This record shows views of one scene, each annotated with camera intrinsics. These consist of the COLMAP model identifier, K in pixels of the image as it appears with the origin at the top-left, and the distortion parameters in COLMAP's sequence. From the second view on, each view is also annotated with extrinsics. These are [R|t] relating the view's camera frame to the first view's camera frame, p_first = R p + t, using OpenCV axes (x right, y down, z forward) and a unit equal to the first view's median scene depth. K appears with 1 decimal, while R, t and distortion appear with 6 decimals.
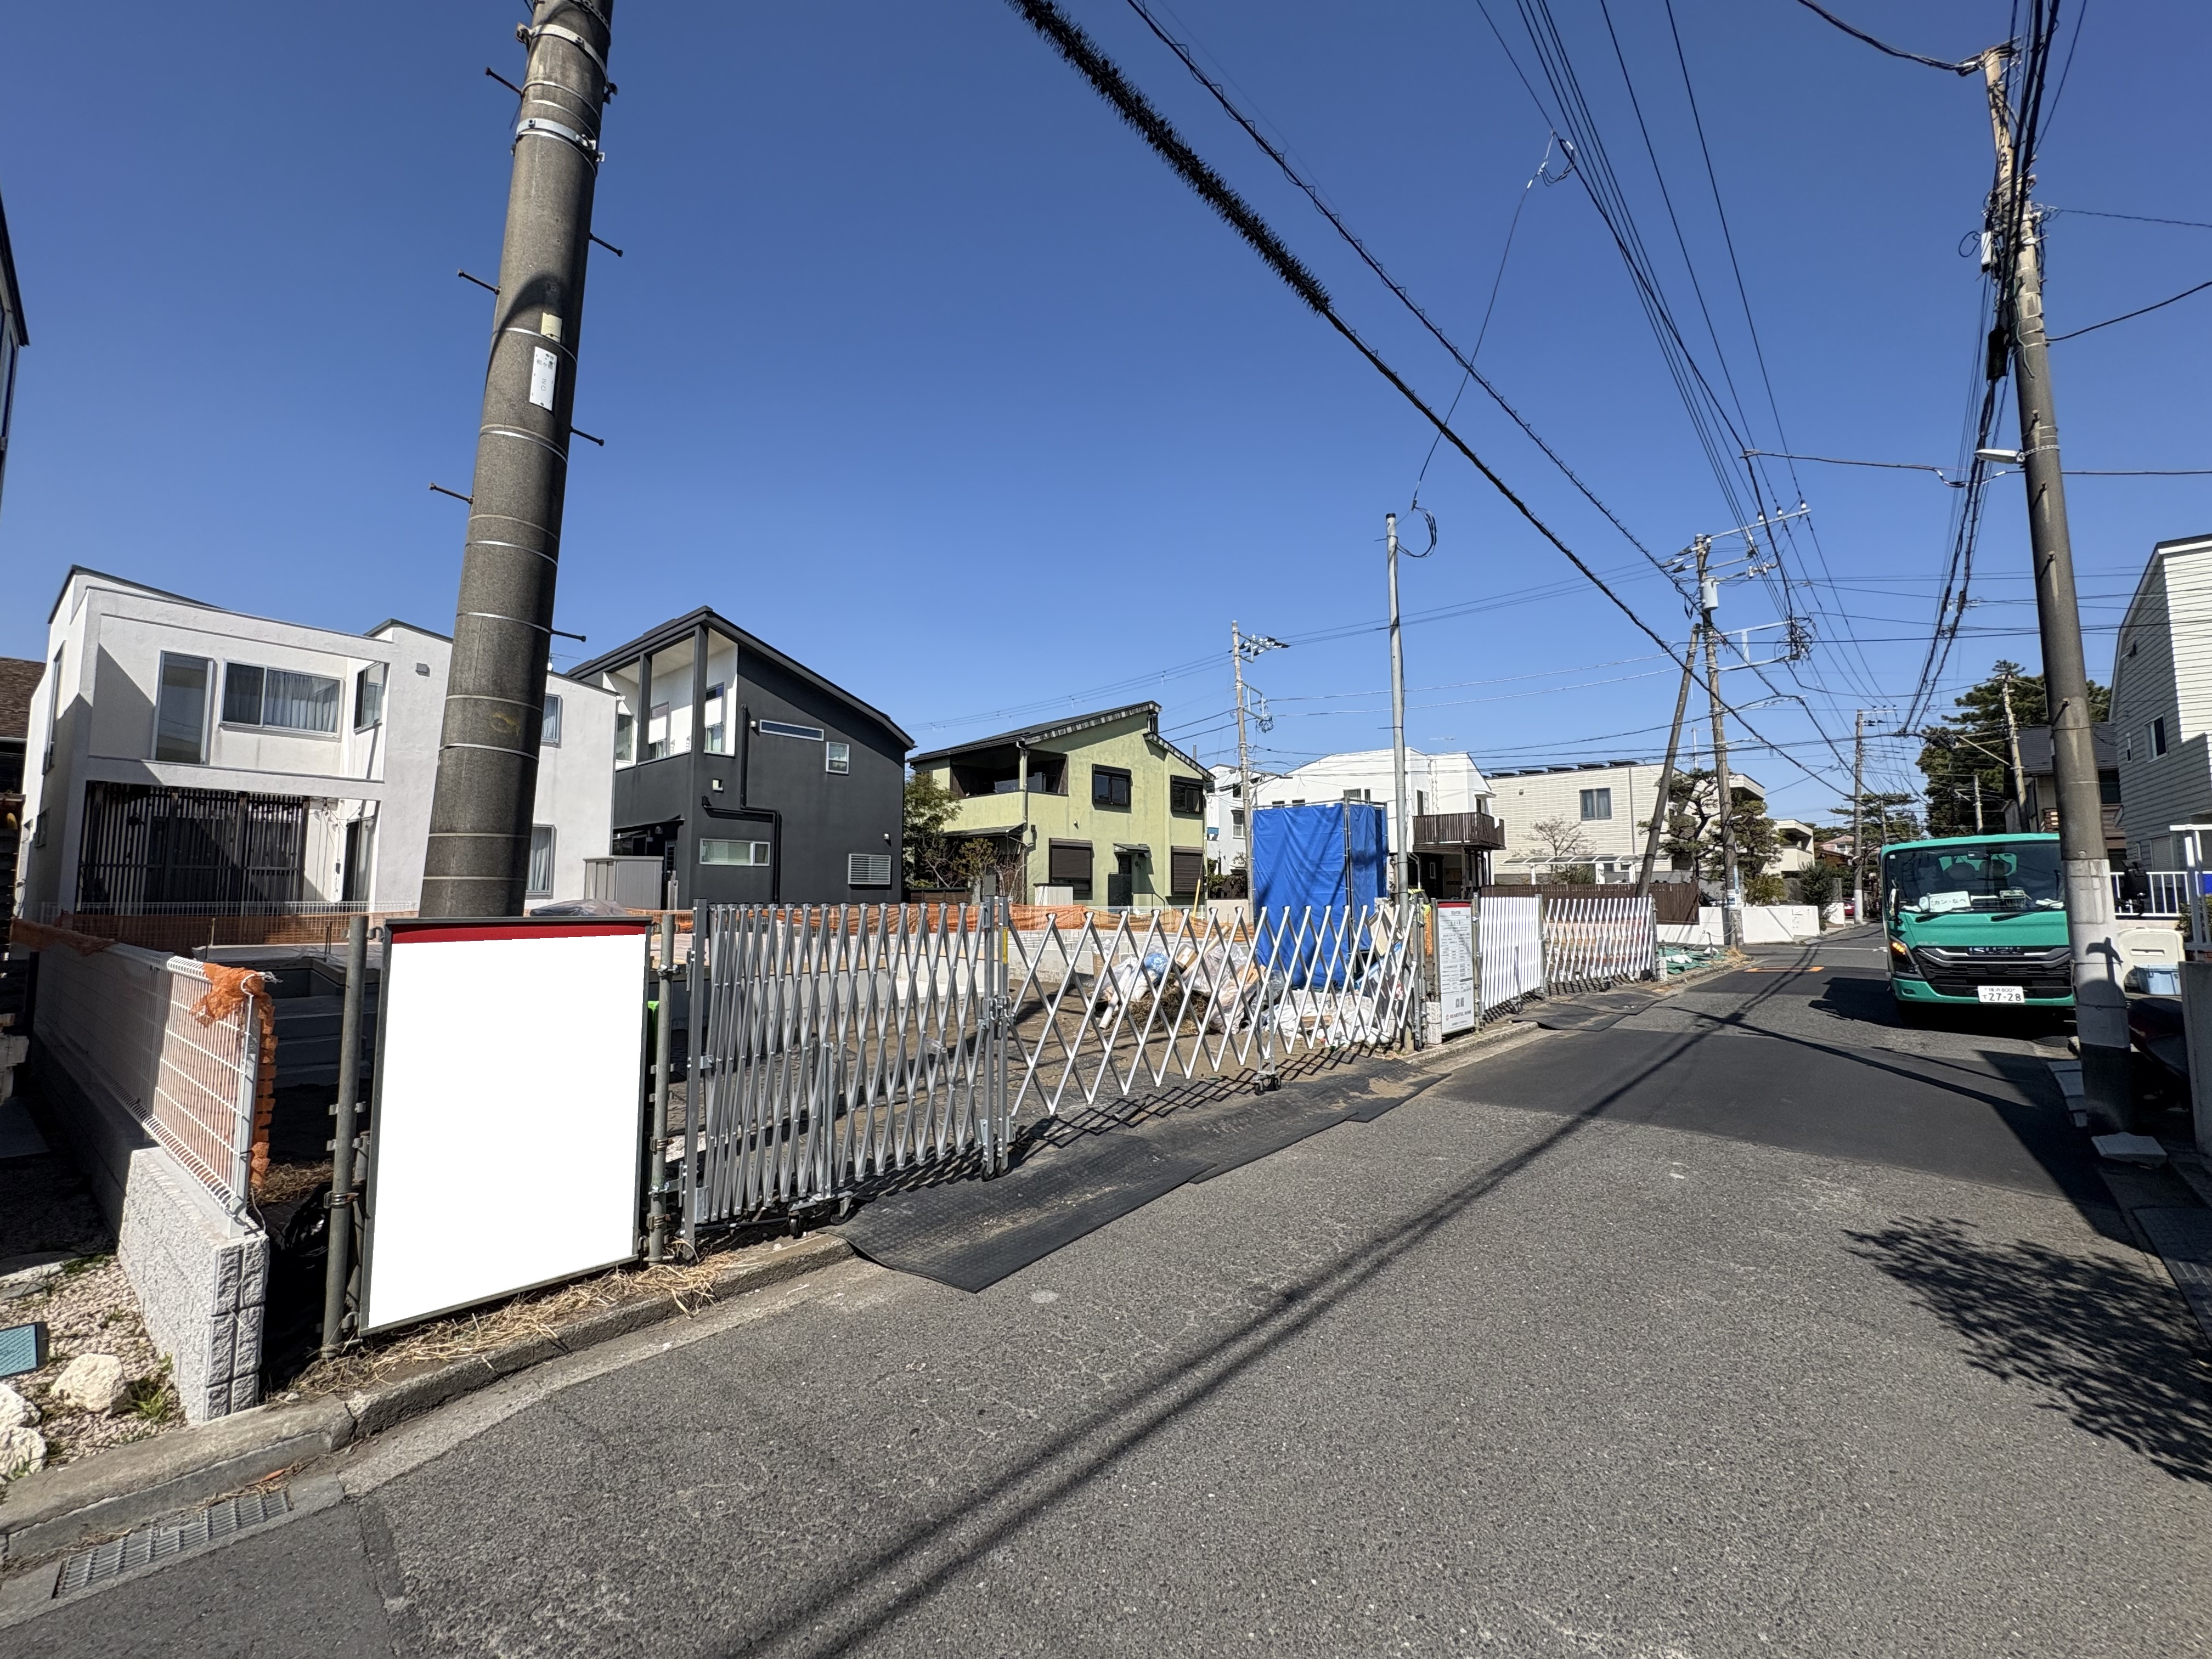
lens RADIAL K [[887.5, 0, 1106.0], [0, 887.5, 829.5], [0, 0, 1]] dist [-0.003395, 0.000035]
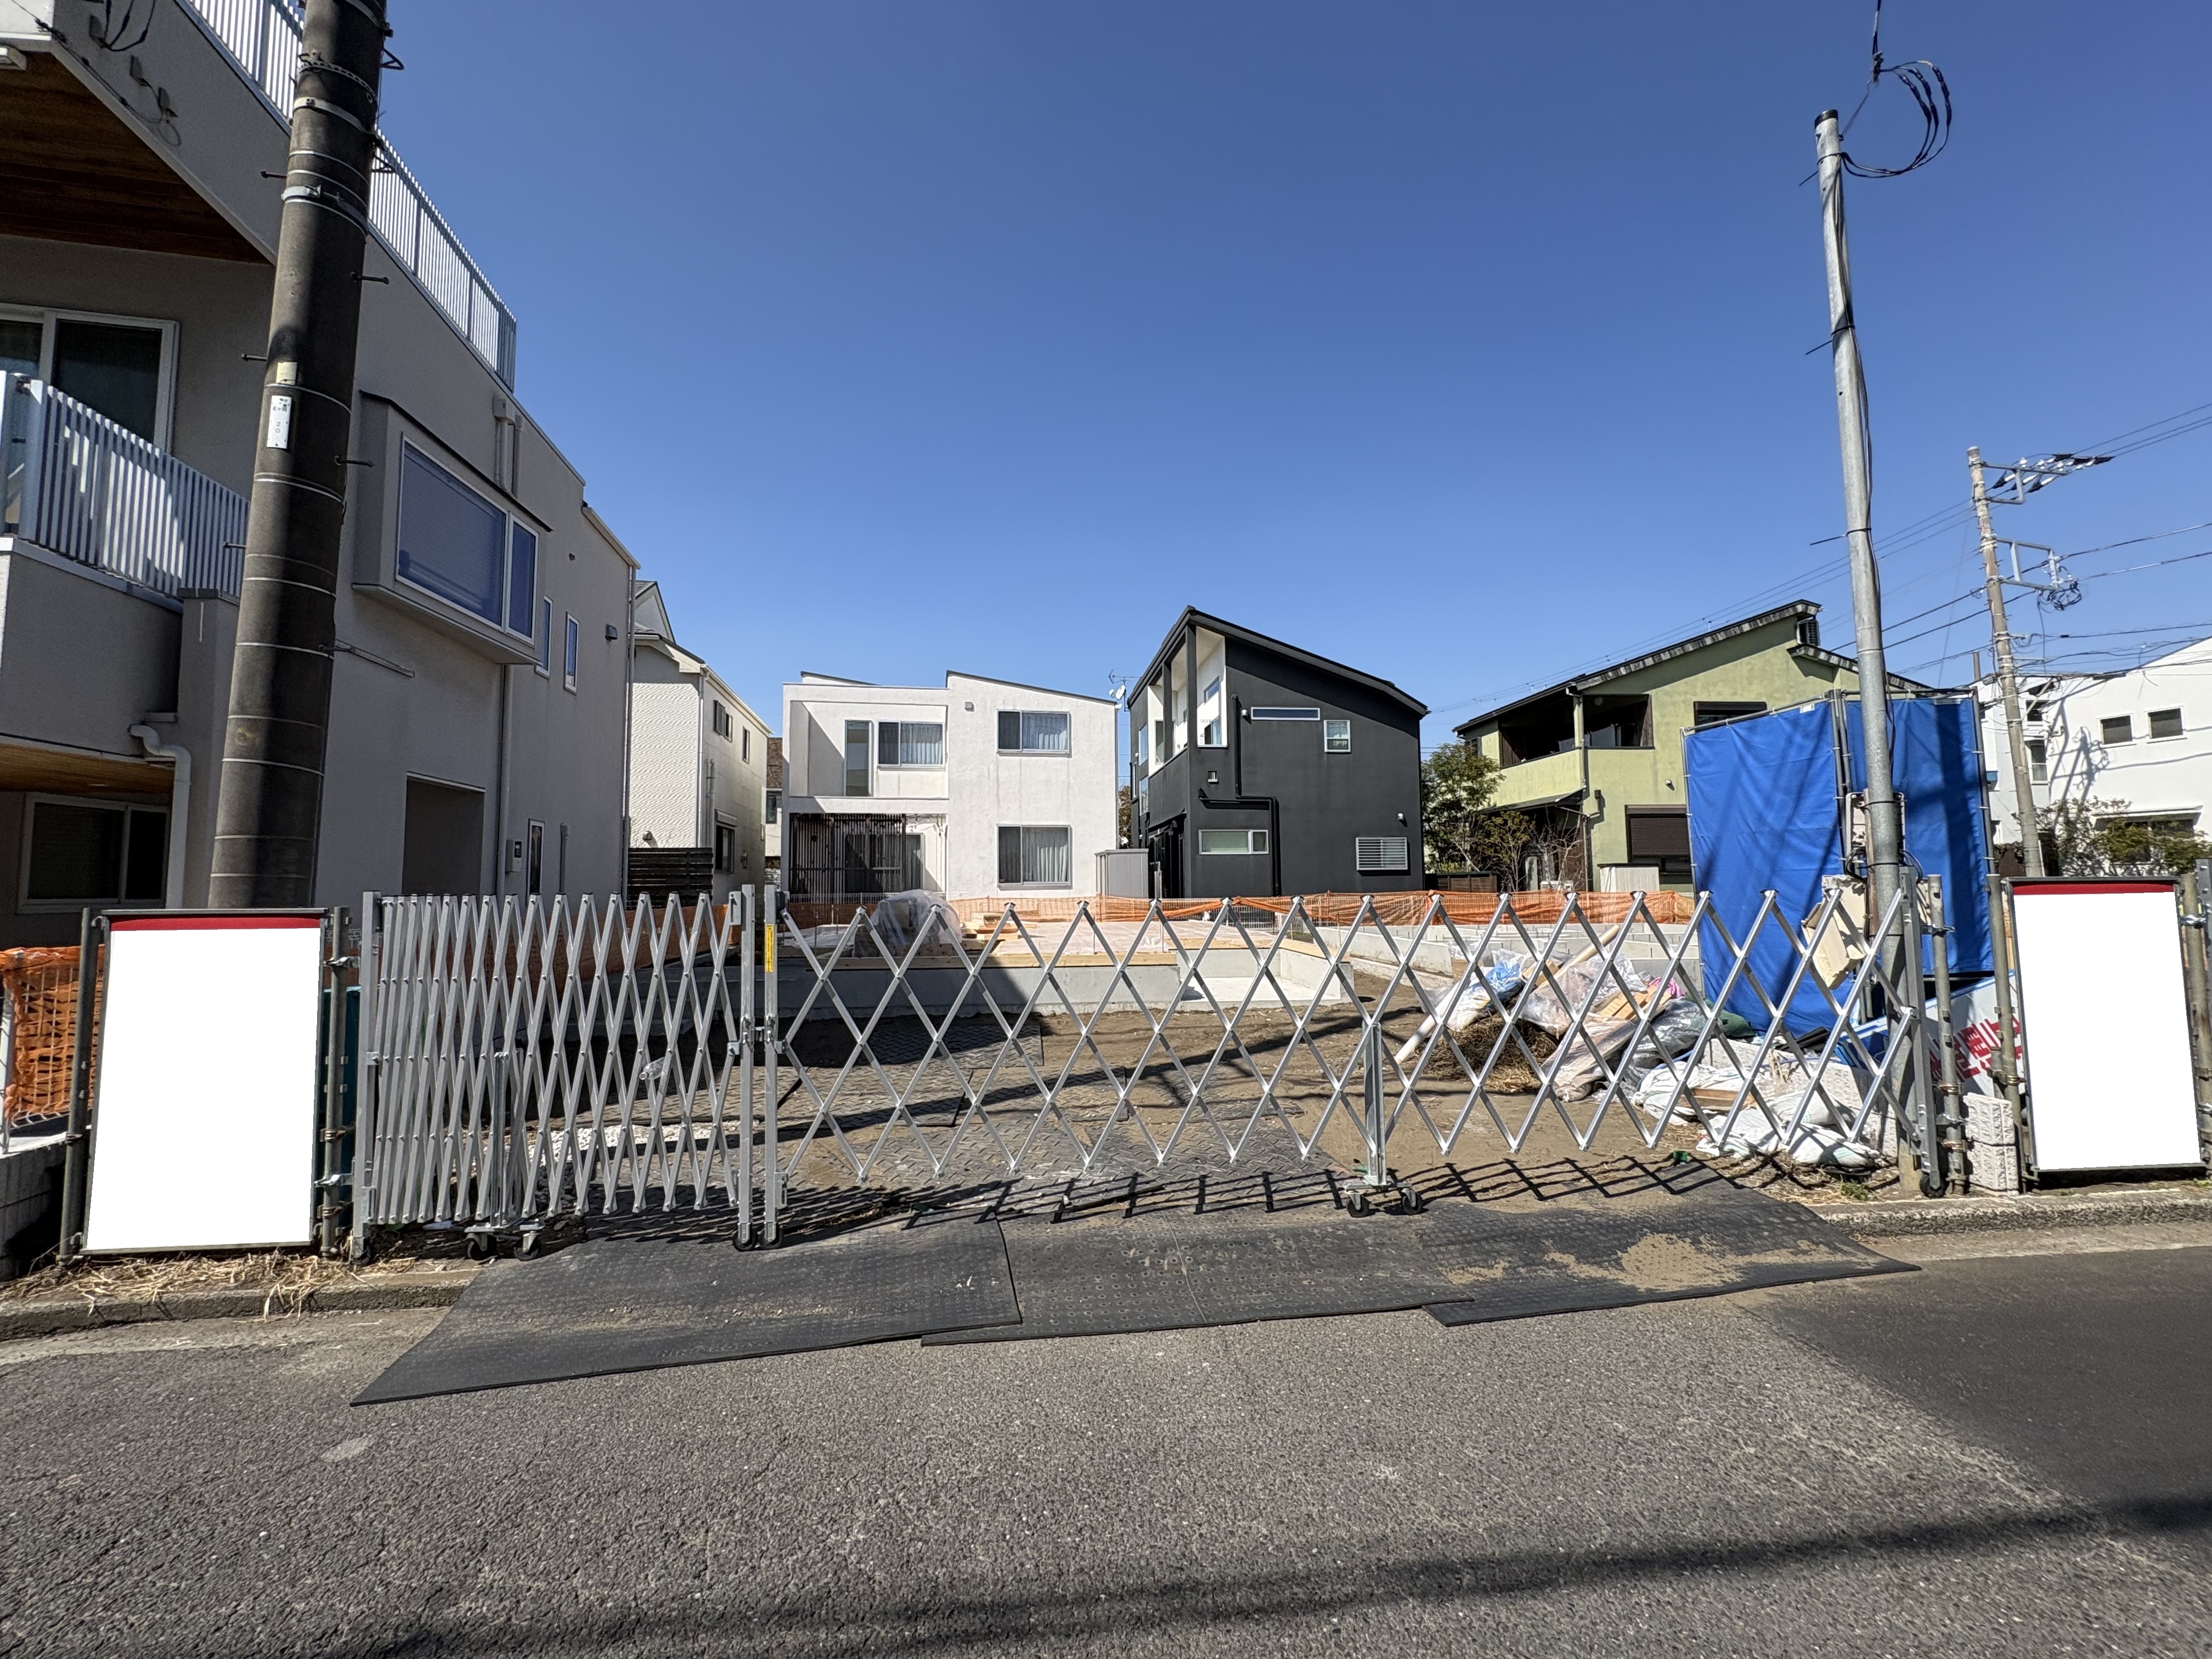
lens RADIAL K [[887.5, 0, 1106.0], [0, 887.5, 829.5], [0, 0, 1]] dist [-0.003395, 0.000035]
pose [[0.740275, -0.054125, -0.670122, 0.136990], [0.063117, 0.997947, -0.010879, 0.012165], [0.669335, -0.034242, 0.742171, 0.139668]]
